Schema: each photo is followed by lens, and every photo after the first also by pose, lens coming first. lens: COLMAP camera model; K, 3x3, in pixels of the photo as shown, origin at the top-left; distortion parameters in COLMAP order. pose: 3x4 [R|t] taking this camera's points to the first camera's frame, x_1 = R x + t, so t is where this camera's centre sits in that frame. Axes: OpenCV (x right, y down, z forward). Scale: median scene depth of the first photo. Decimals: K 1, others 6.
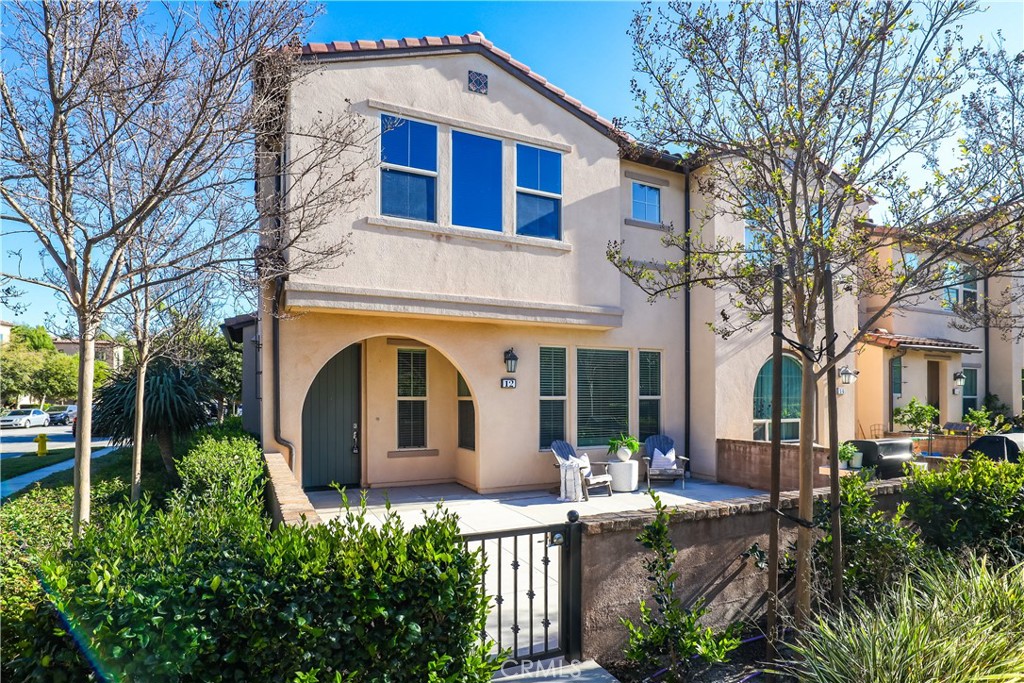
lens RADIAL K [[564.0, 0, 553.3], [0, 564.0, 380.3], [0, 0, 1]] dist [-0.003199, -0.000224]
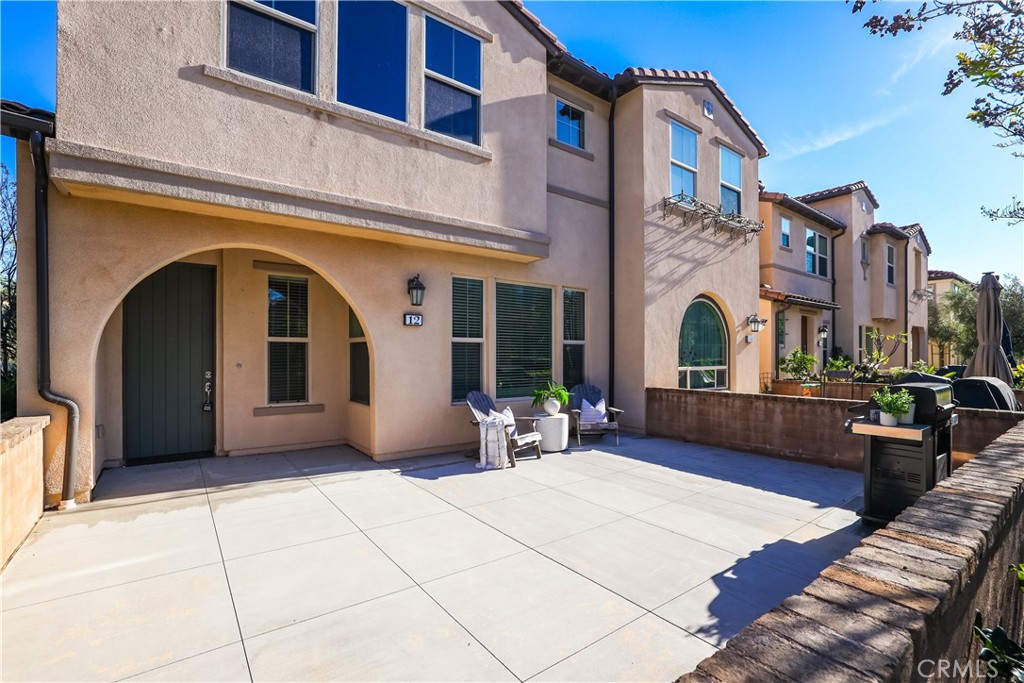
lens RADIAL K [[449.3, 0, 509.6], [0, 449.3, 342.8], [0, 0, 1]] dist [-0.017688, 0.000661]
pose [[0.990905, 0.003578, 0.134514, -0.029390], [-0.003505, 0.999994, -0.000780, 0.036764], [-0.134516, 0.000301, 0.990911, 0.348237]]
